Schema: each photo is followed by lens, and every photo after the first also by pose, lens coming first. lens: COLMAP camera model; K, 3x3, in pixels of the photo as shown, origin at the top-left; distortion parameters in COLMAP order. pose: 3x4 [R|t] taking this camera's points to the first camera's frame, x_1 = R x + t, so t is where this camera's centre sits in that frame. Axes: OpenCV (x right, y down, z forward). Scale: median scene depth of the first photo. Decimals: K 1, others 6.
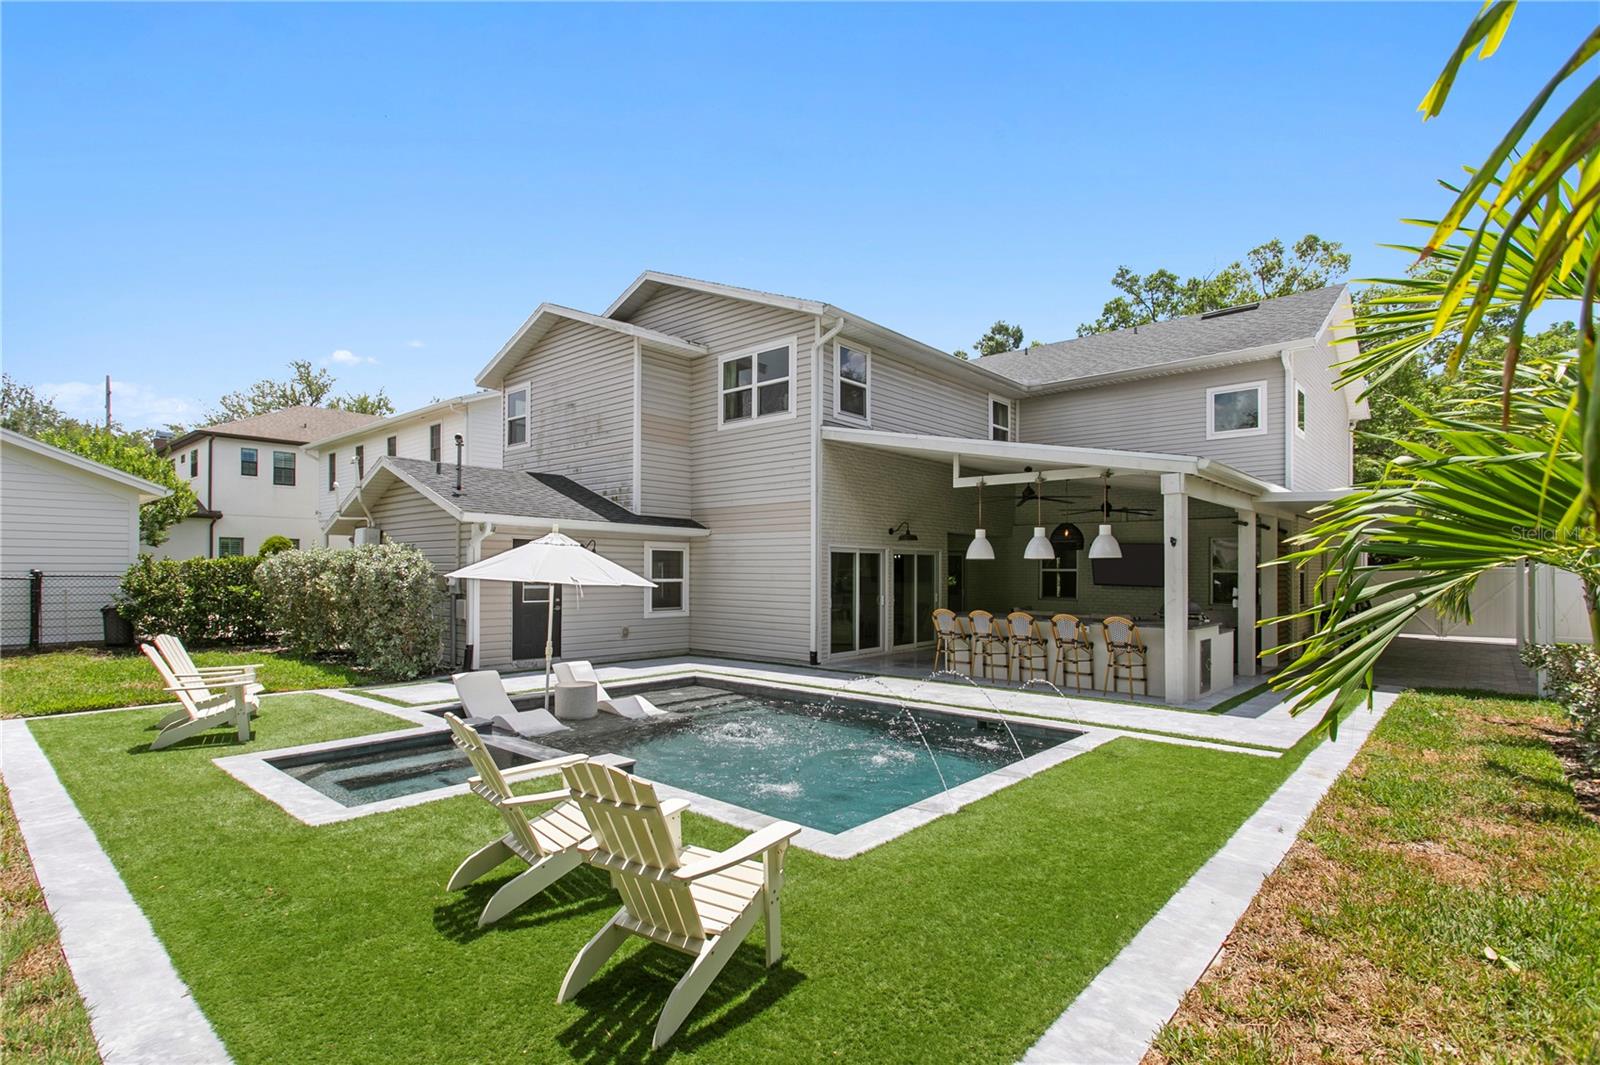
lens RADIAL K [[766.7, 0, 797.6], [0, 766.7, 568.3], [0, 0, 1]] dist [0.000151, 0.000125]
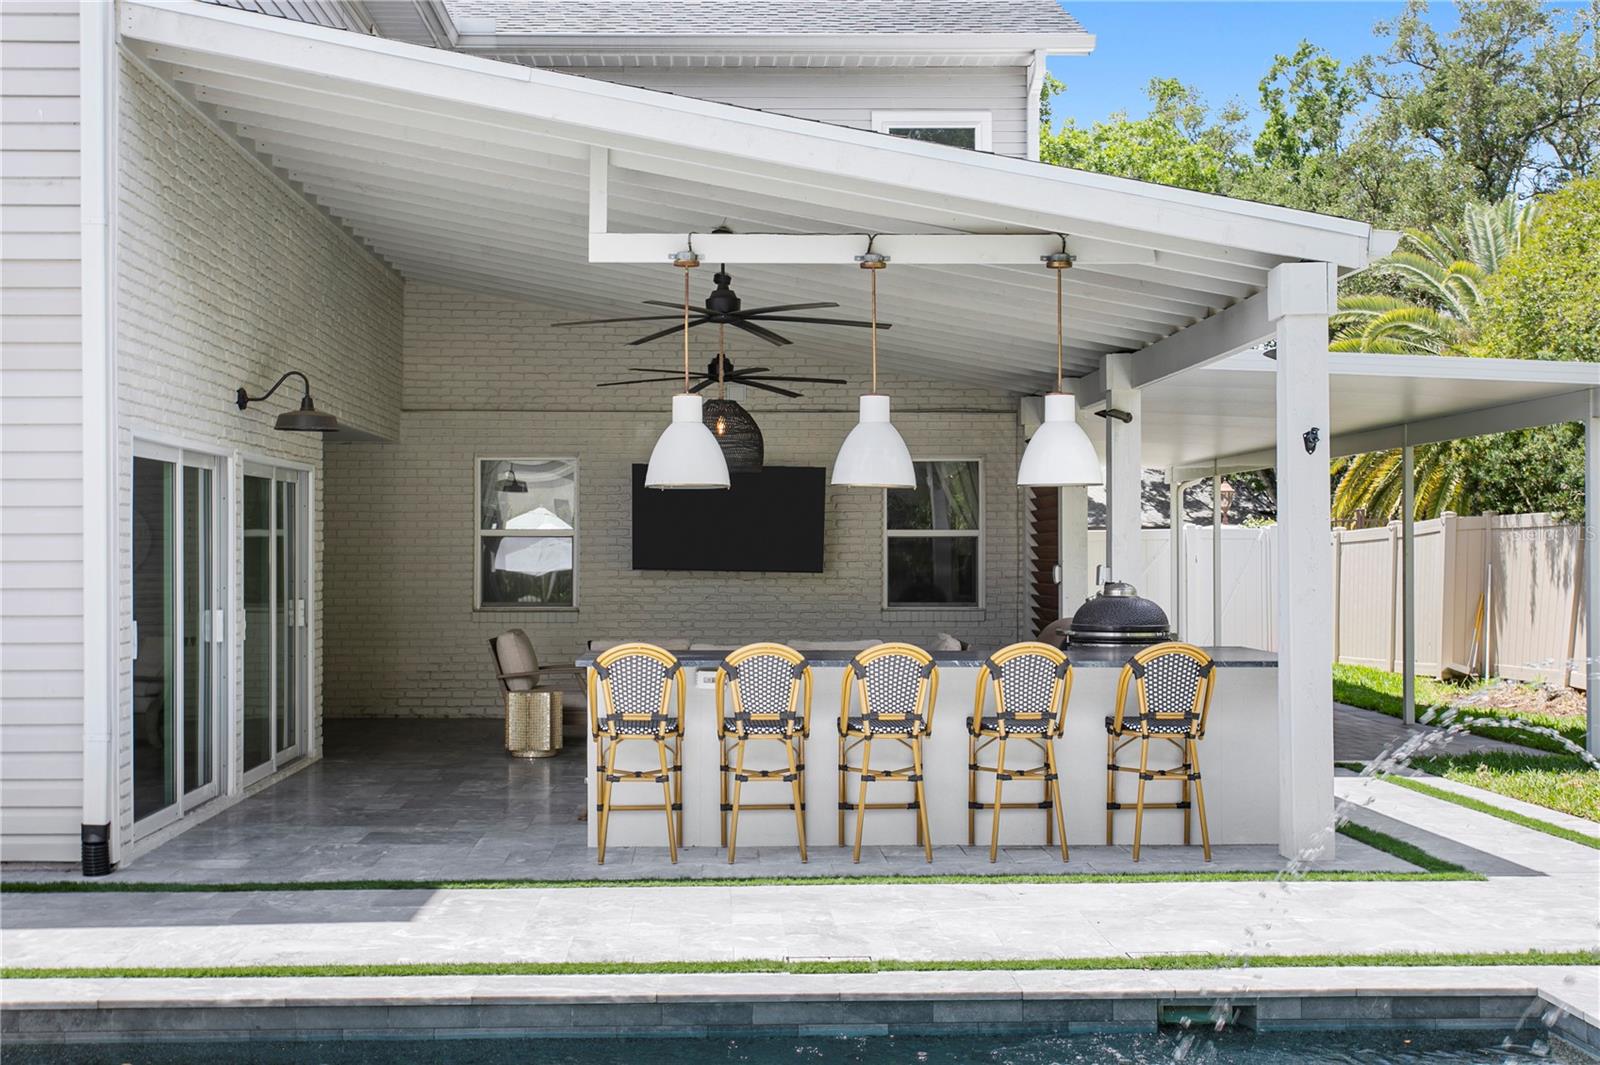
lens RADIAL K [[1745.9, 0, 734.1], [0, 1745.9, 527.2], [0, 0, 1]] dist [0.013139, 0.006219]
pose [[0.732440, 0.003619, 0.680822, -0.226471], [0.004810, 0.999933, -0.010489, 0.012171], [-0.680815, 0.010957, 0.732373, 0.391126]]
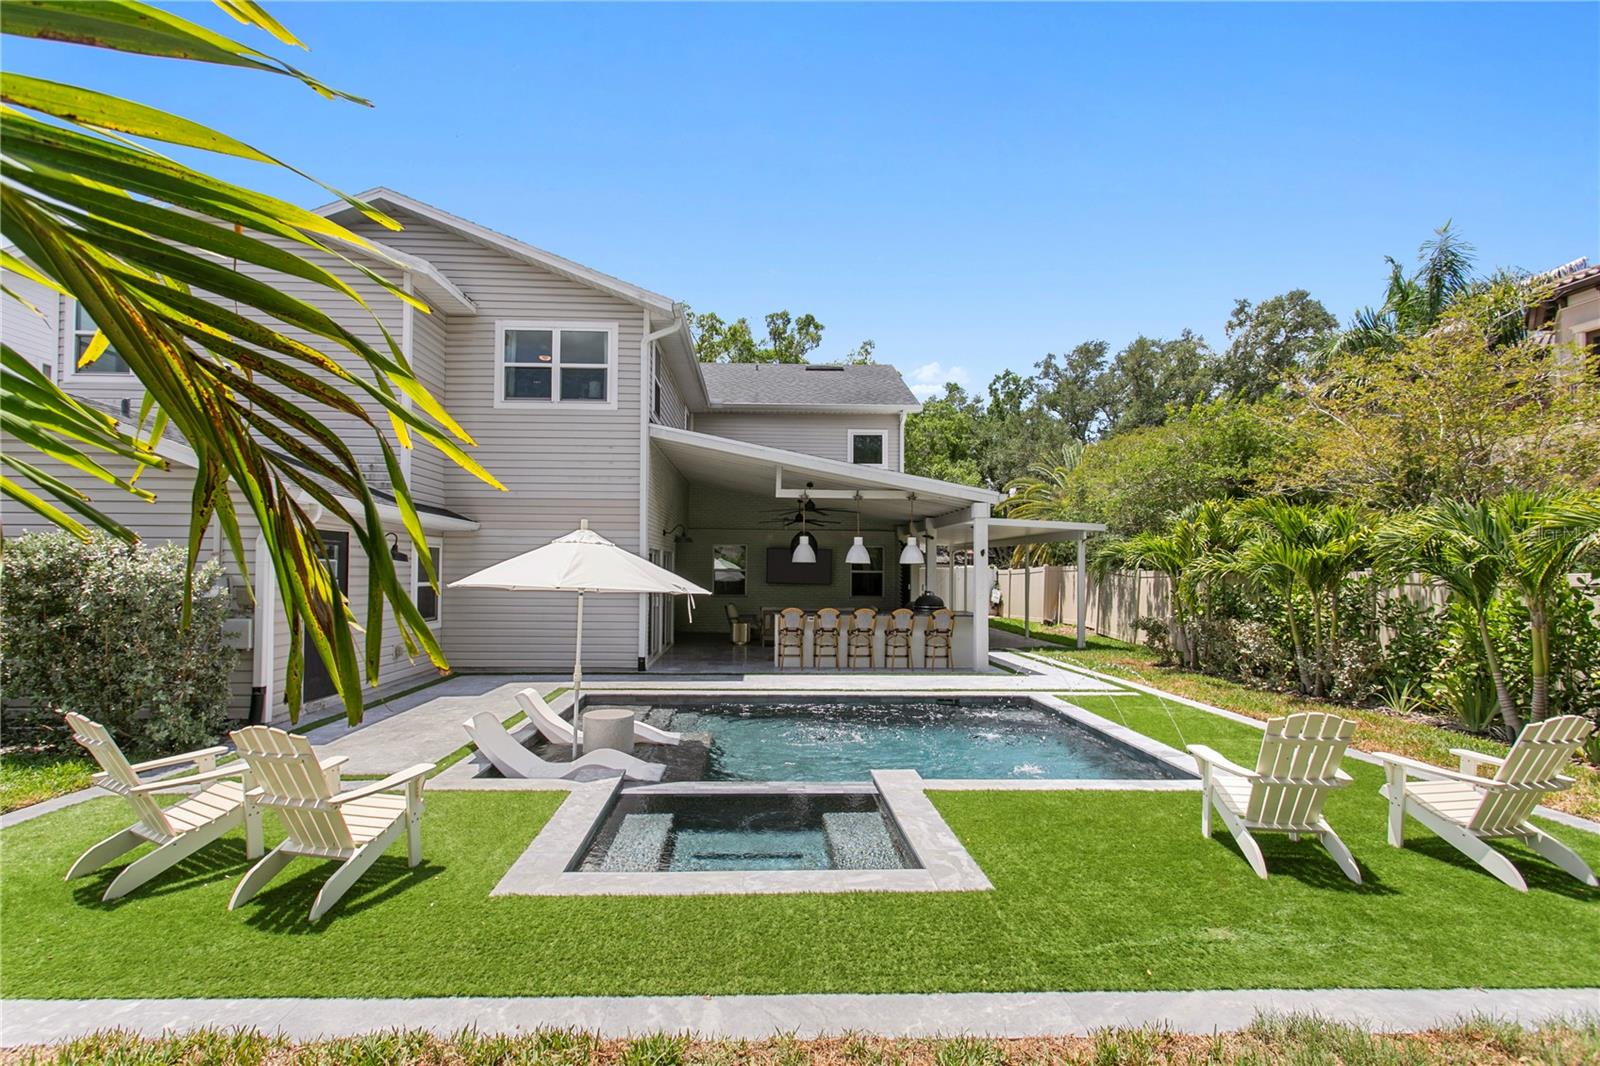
lens RADIAL K [[755.2, 0, 772.2], [0, 755.2, 549.6], [0, 0, 1]] dist [0.000100, 0.000092]
pose [[0.726867, 0.018862, 0.686519, -0.496874], [-0.005981, 0.999759, -0.021136, -0.006420], [-0.686753, 0.011257, 0.726804, 0.198726]]
